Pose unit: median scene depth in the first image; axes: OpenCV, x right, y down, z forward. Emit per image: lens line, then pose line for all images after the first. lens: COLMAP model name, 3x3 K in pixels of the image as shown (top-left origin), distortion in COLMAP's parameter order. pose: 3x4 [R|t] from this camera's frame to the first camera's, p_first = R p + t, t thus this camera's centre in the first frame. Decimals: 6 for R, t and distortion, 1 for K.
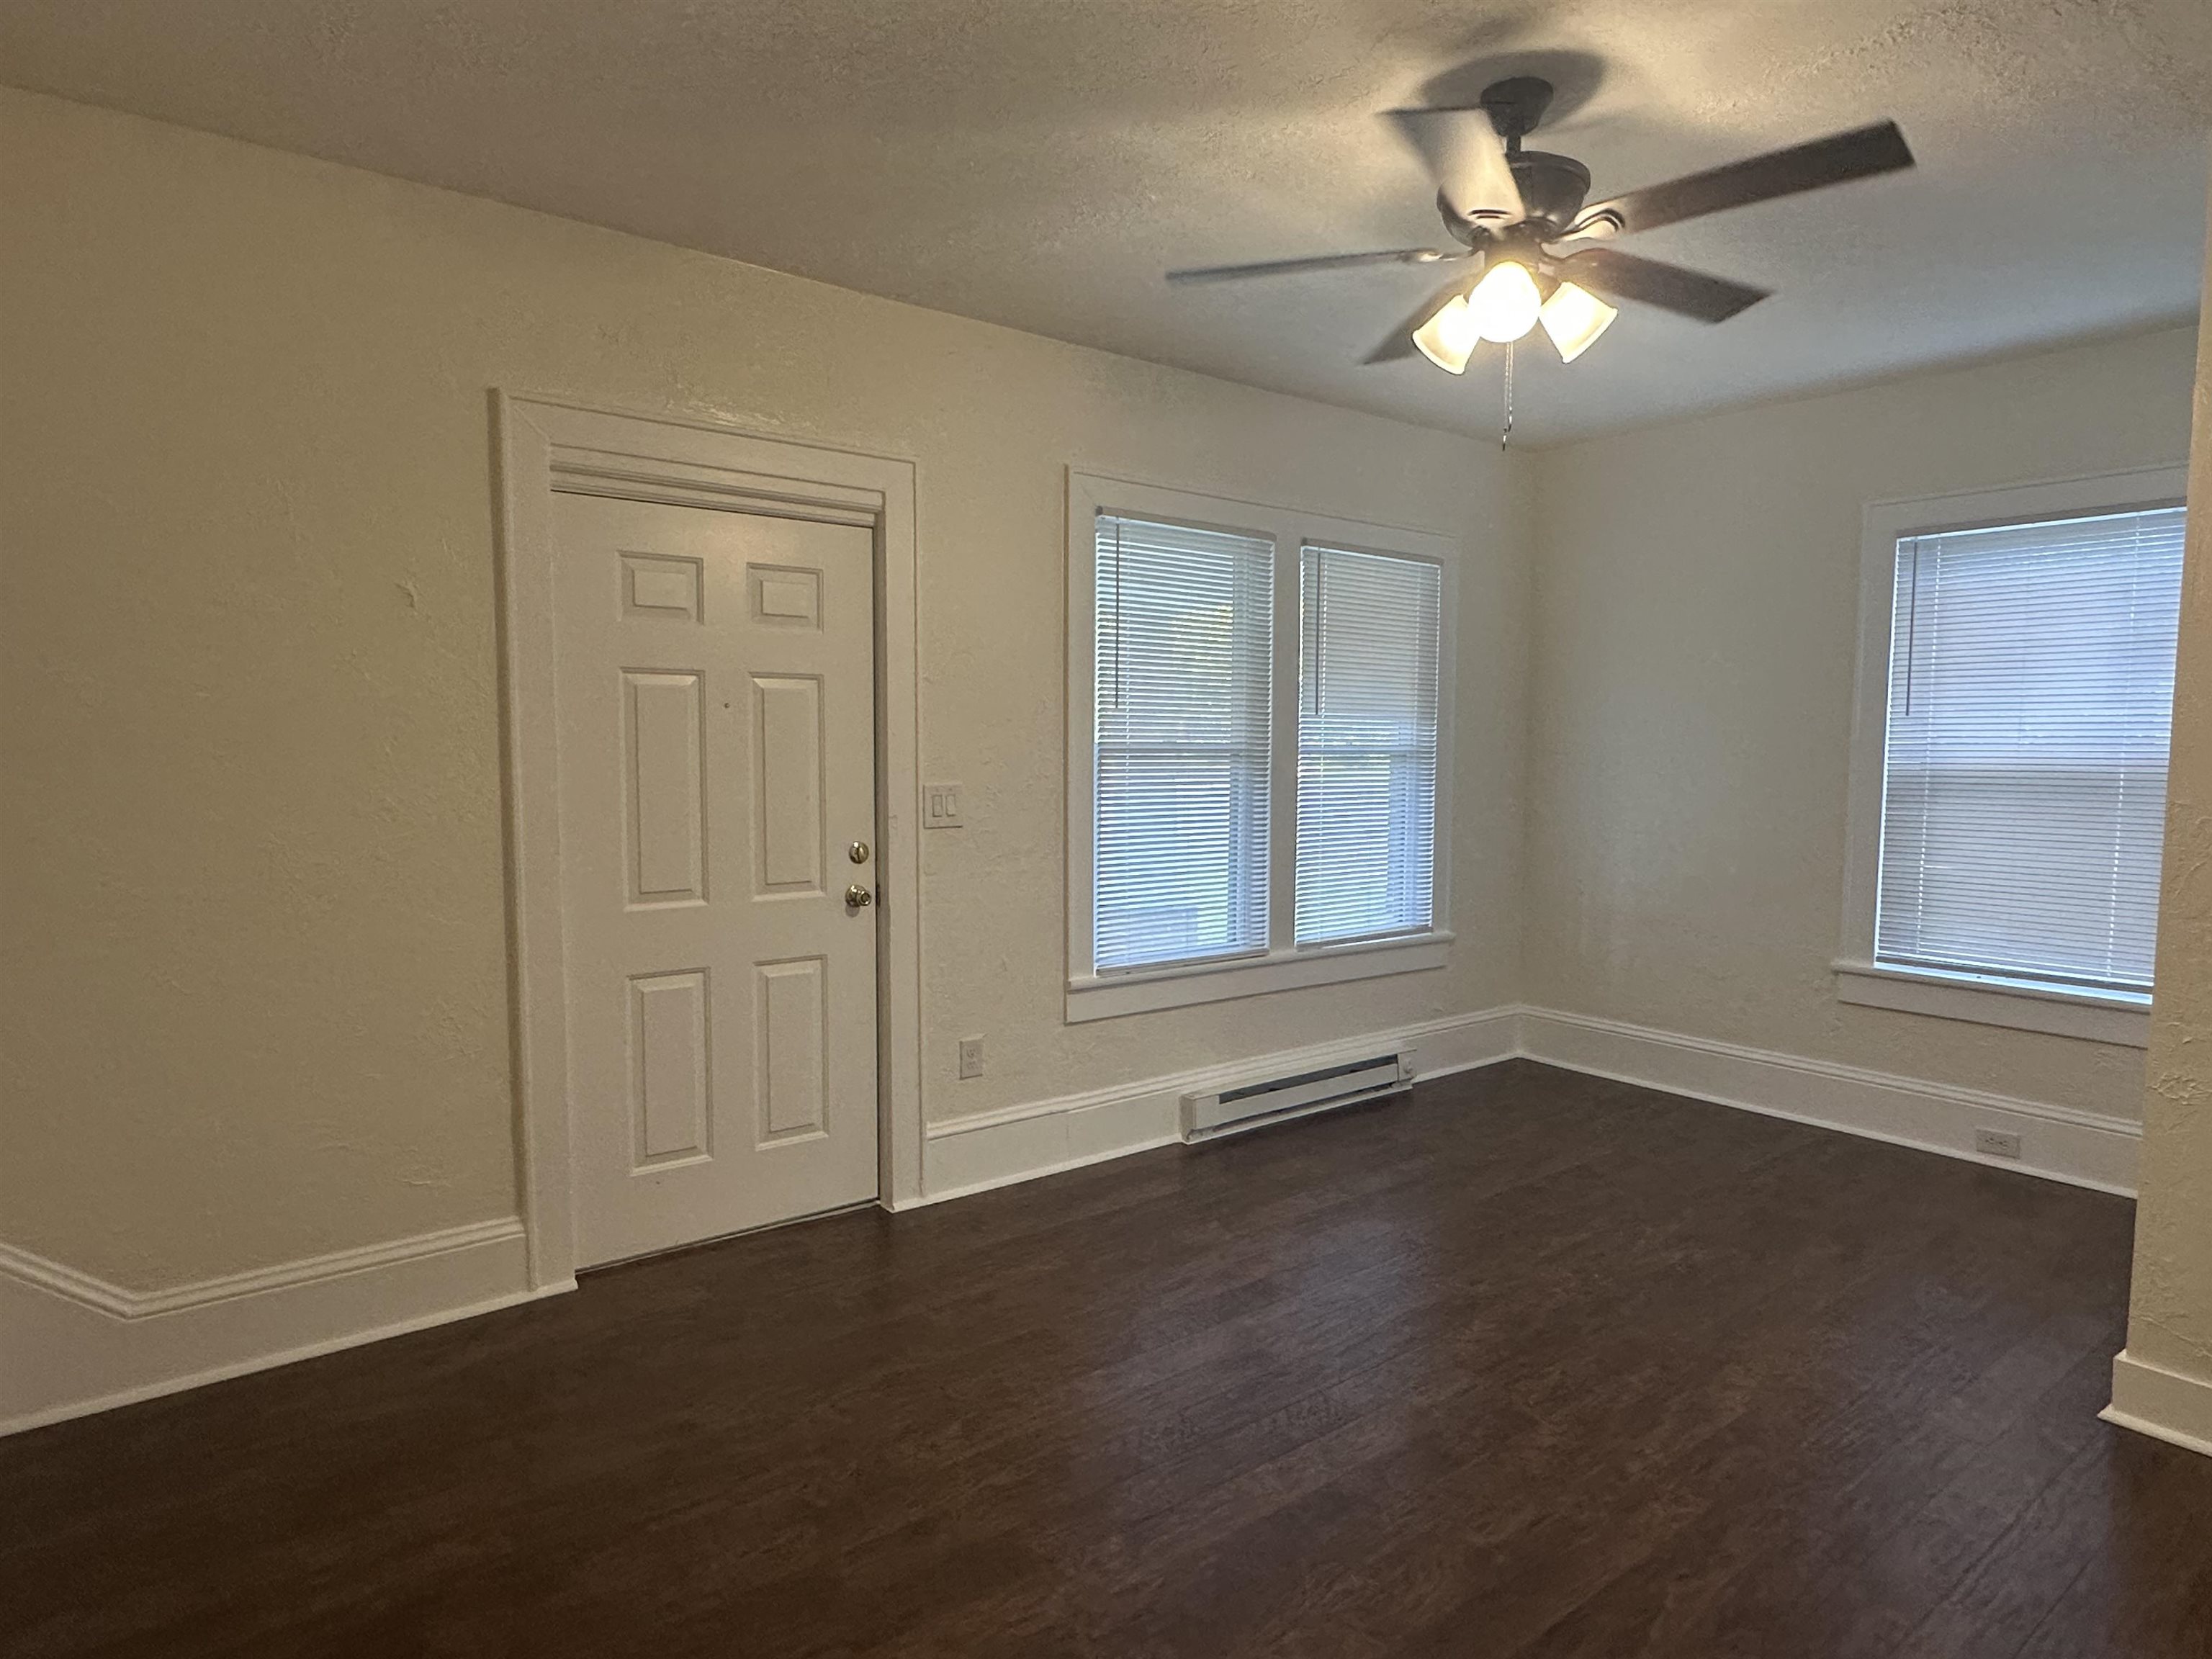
lens RADIAL K [[1292.6, 0, 1104.2], [0, 1292.6, 841.1], [0, 0, 1]] dist [-0.004060, -0.000605]
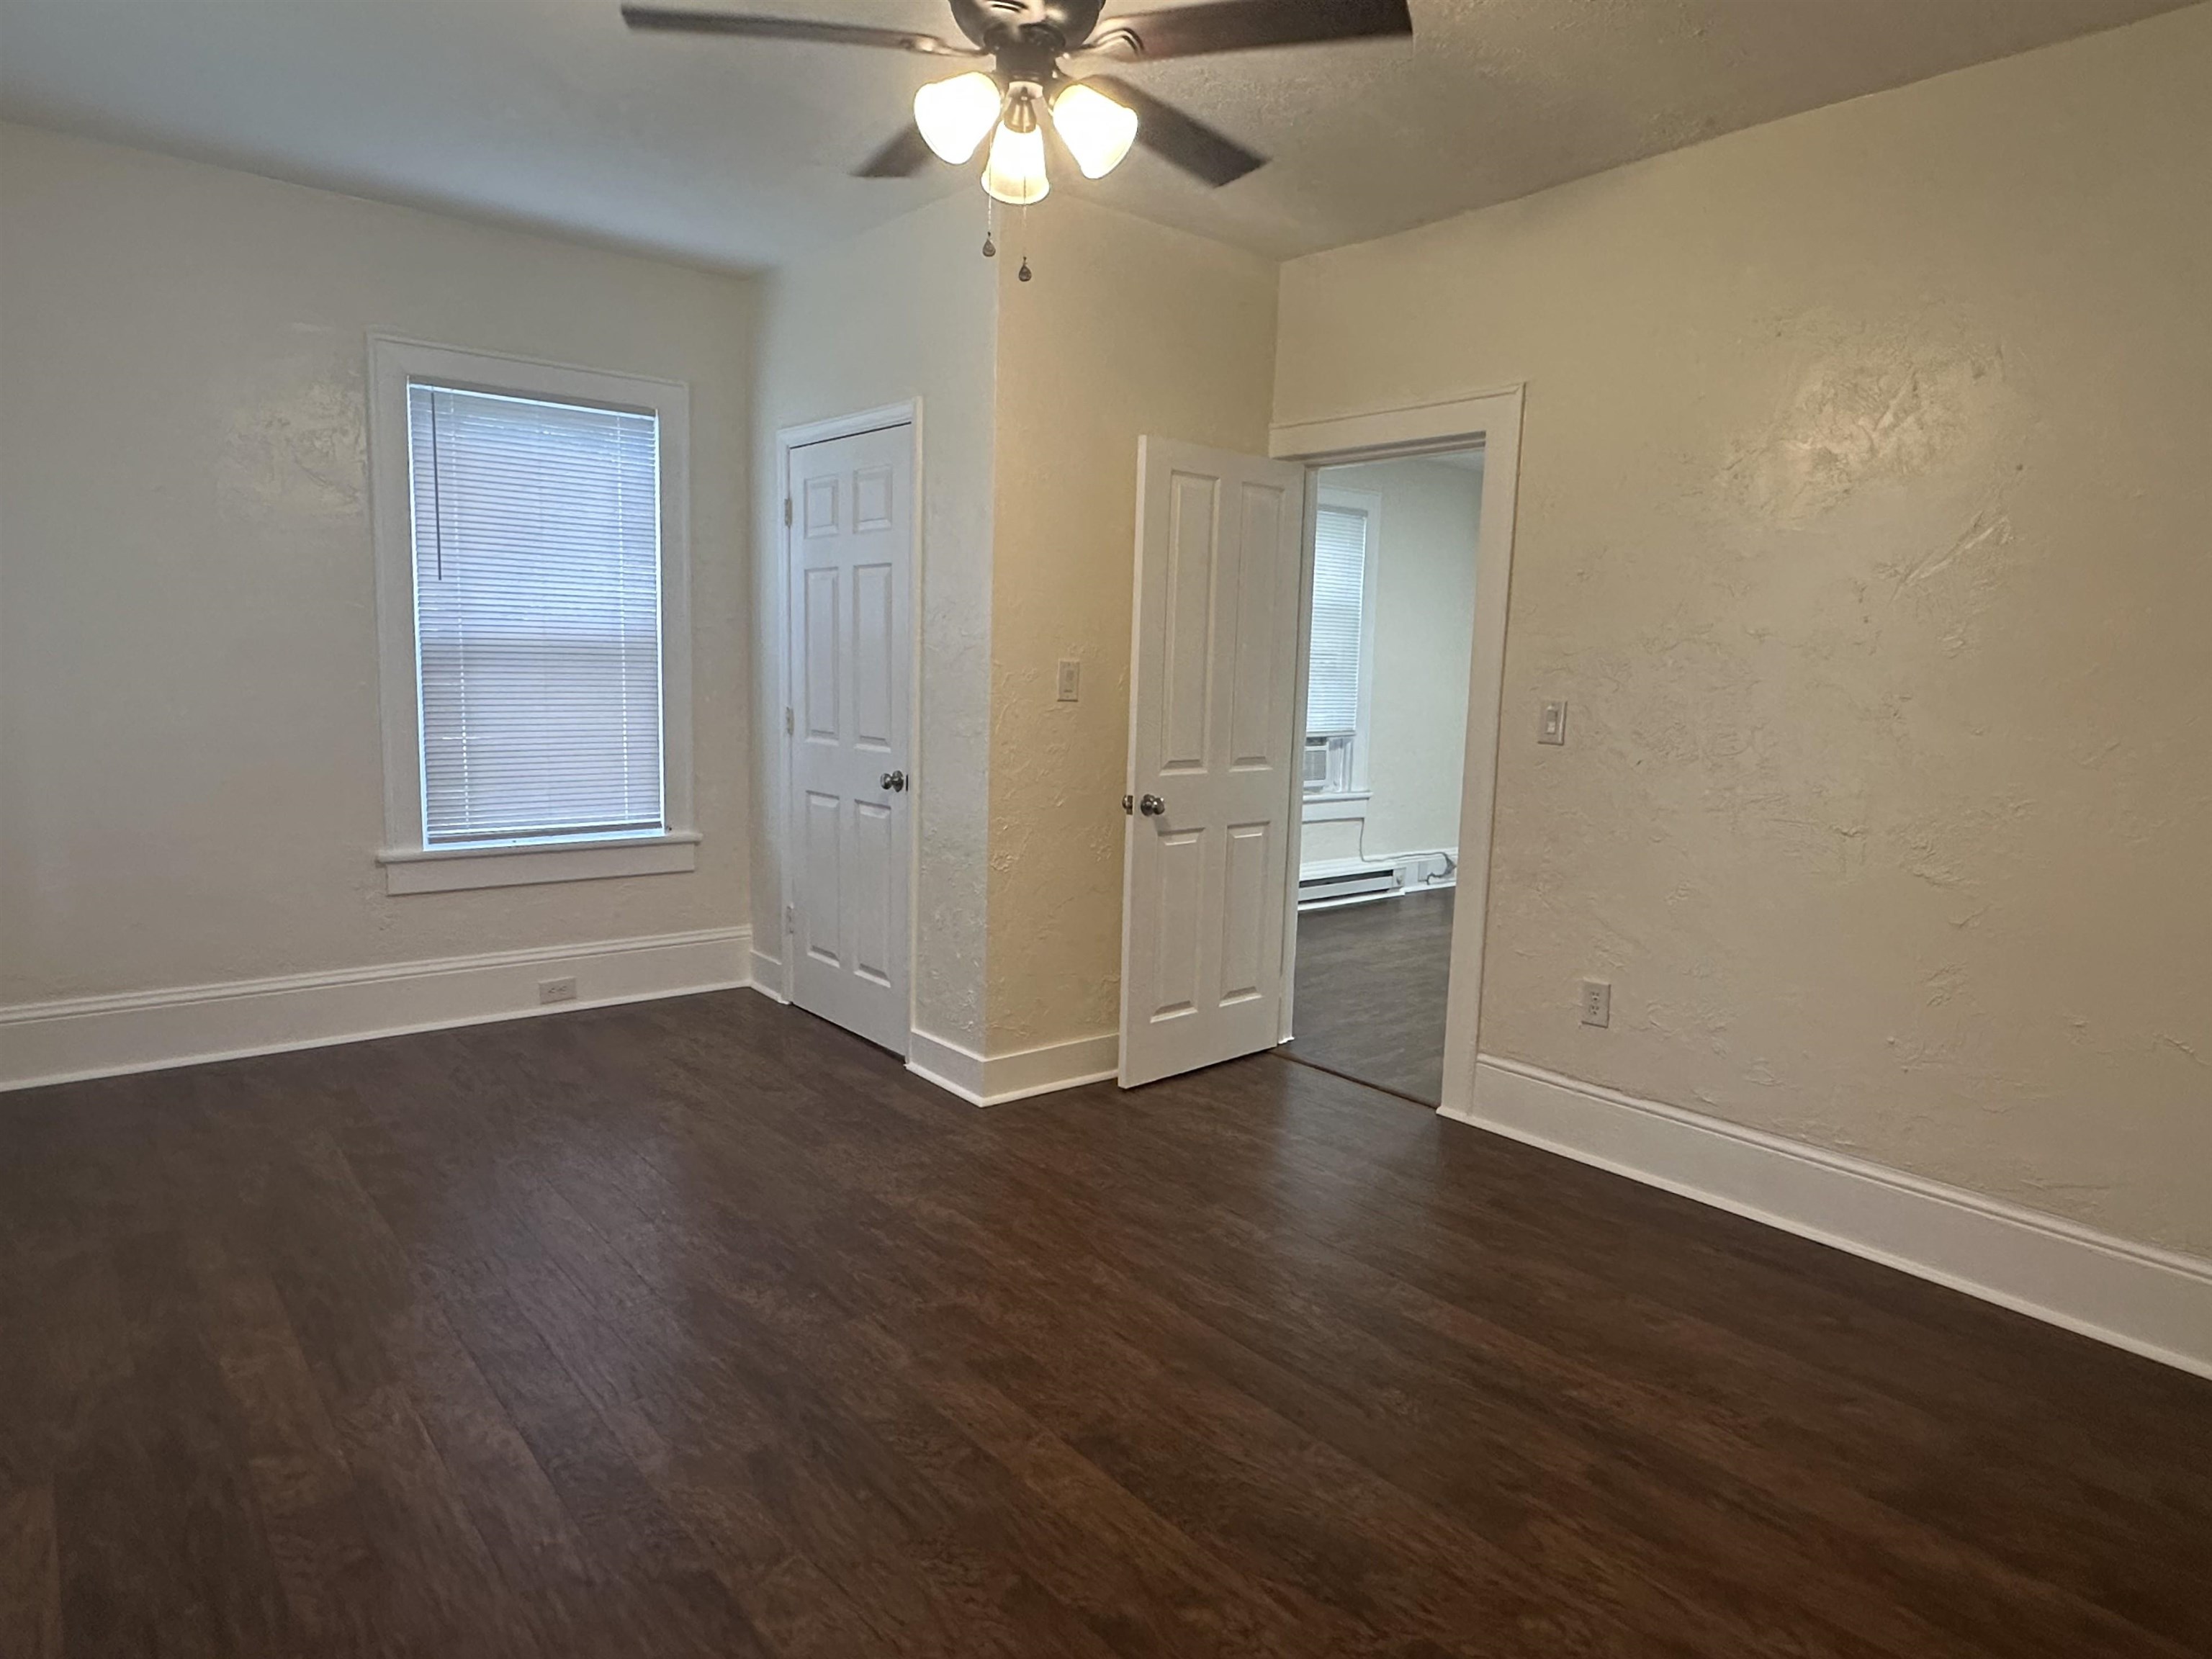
lens RADIAL K [[1325.6, 0, 1106.0], [0, 1325.6, 829.5], [0, 0, 1]] dist [0.003441, 0.000550]
pose [[-0.020658, -0.134777, 0.990661, -0.419587], [0.053161, 0.989322, 0.135703, -0.024819], [-0.998372, 0.055468, -0.013272, 0.600058]]
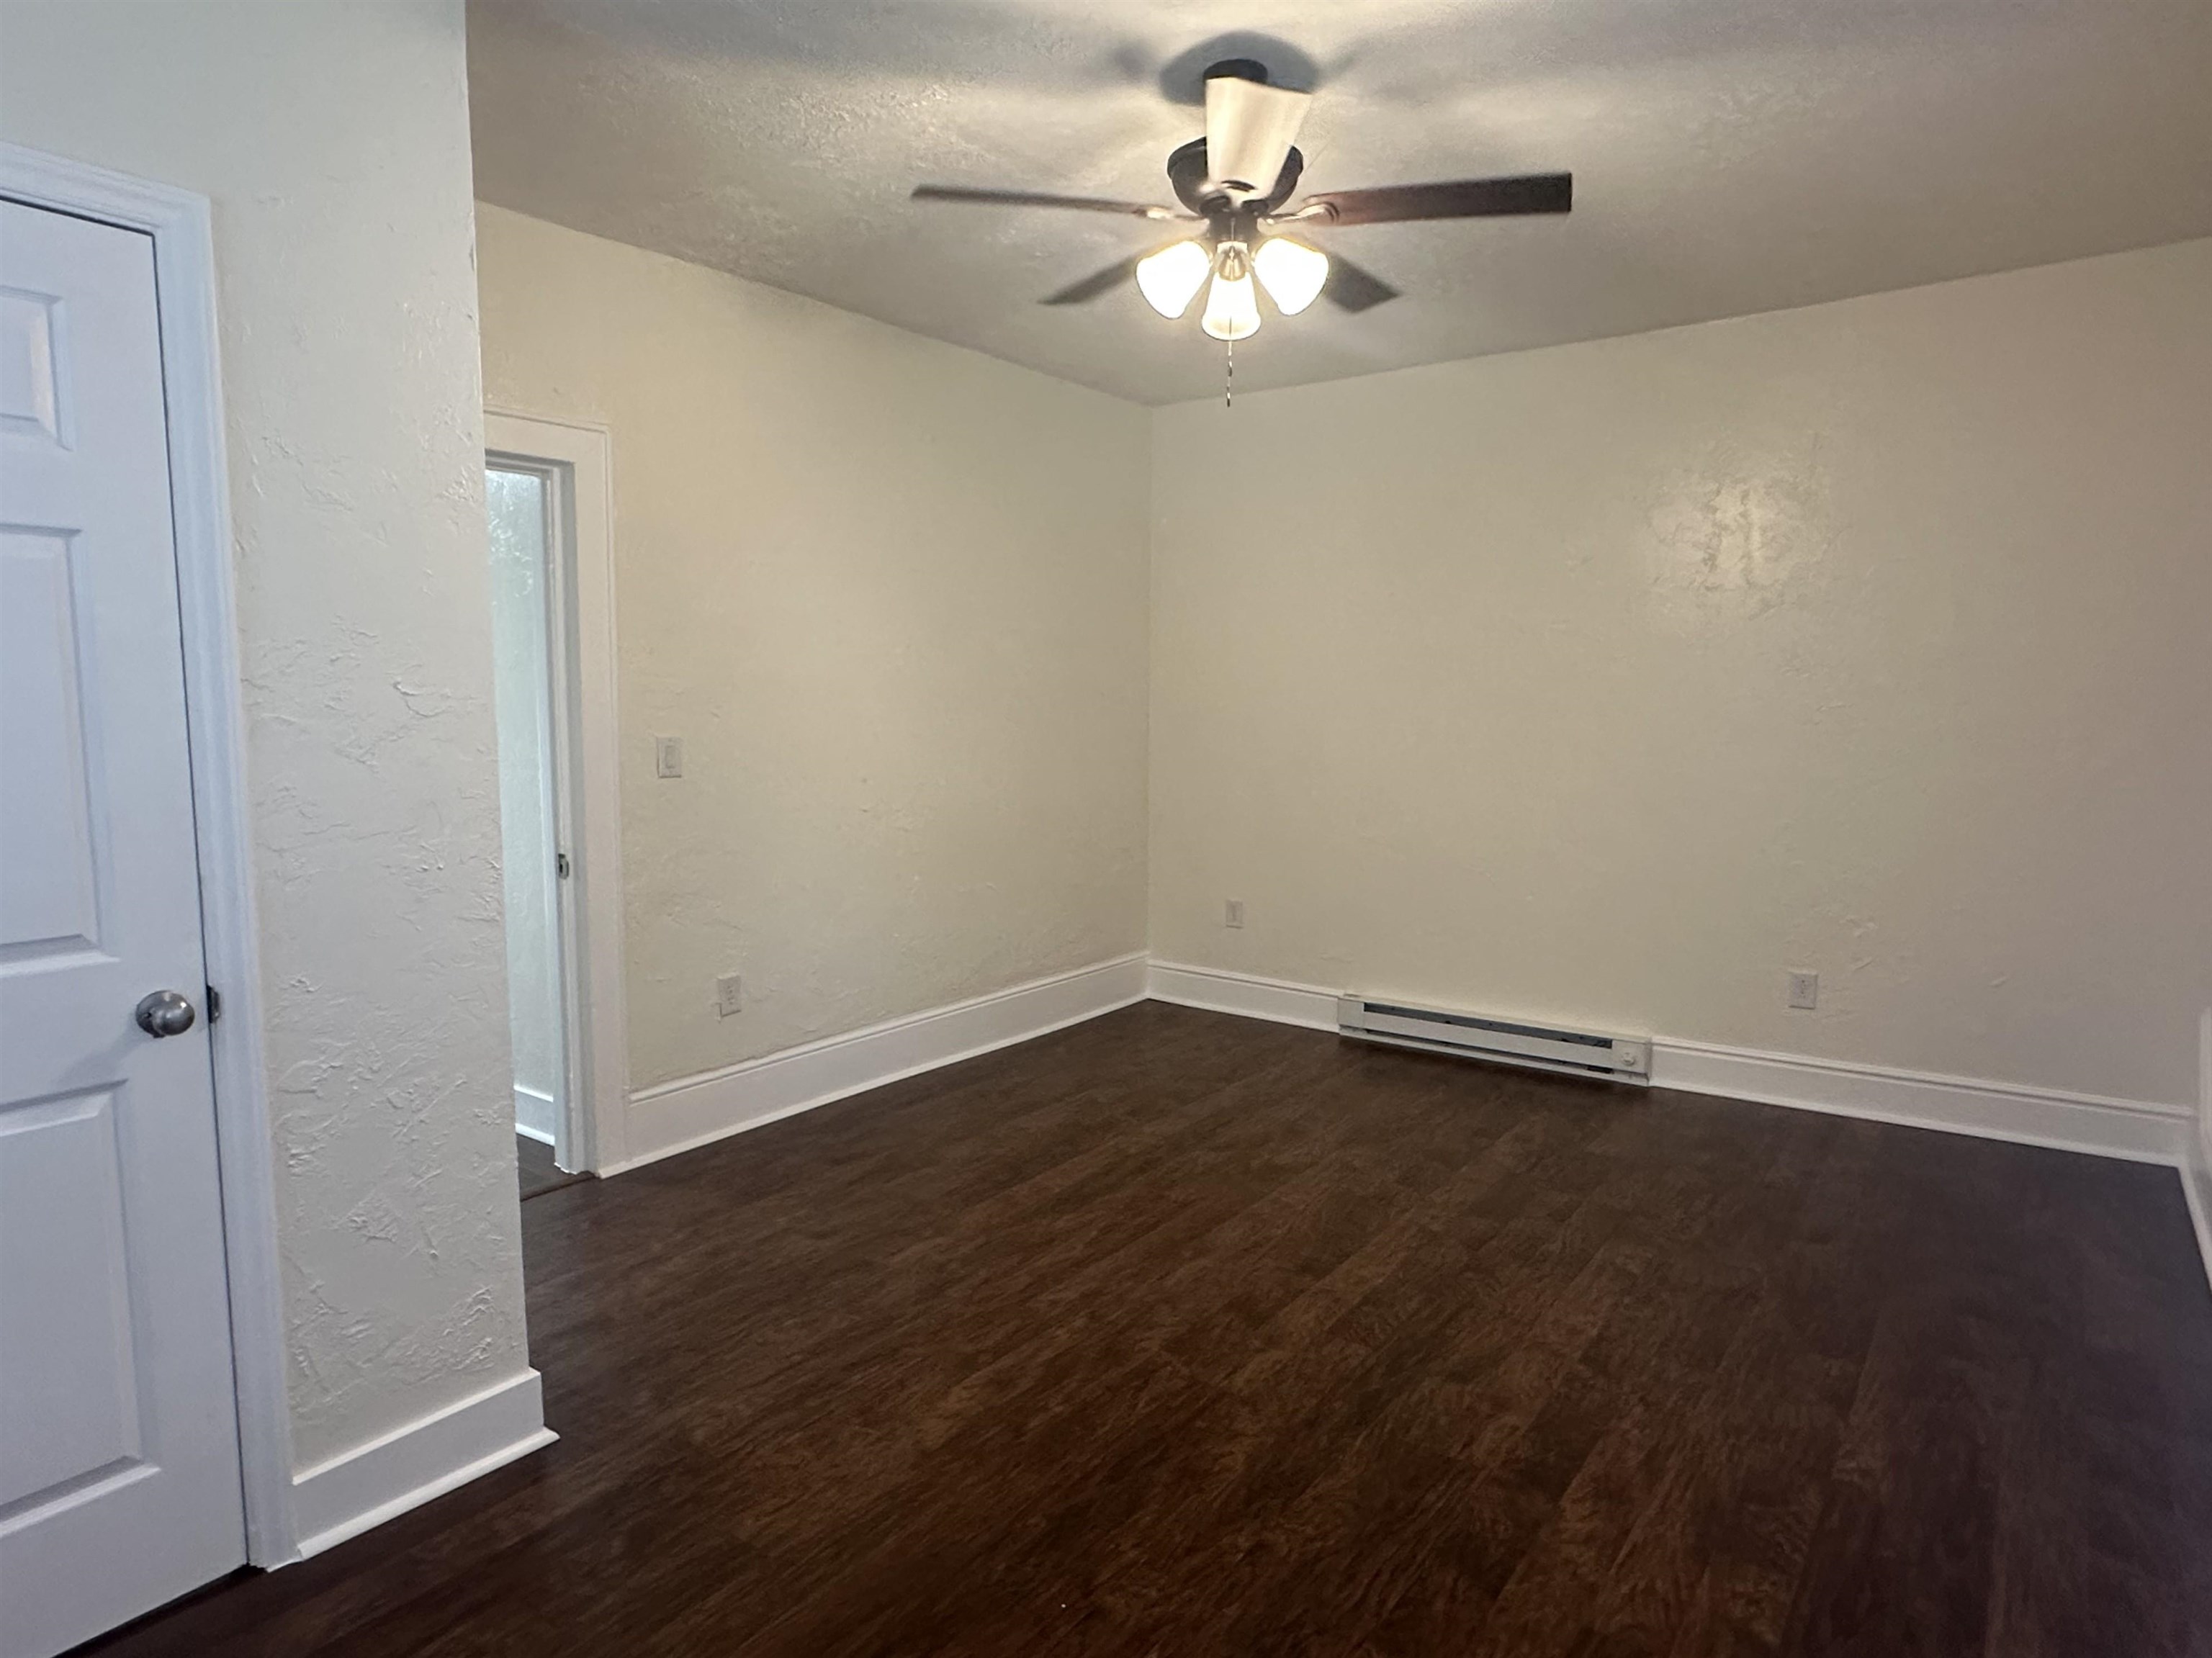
lens RADIAL K [[1292.5, 0, 1104.2], [0, 1292.5, 840.6], [0, 0, 1]] dist [-0.004060, -0.000605]
pose [[-0.965353, 0.020856, -0.260114, 0.430729], [-0.031276, 0.980368, 0.194679, -0.091882], [0.259068, 0.196069, -0.945749, 1.270693]]
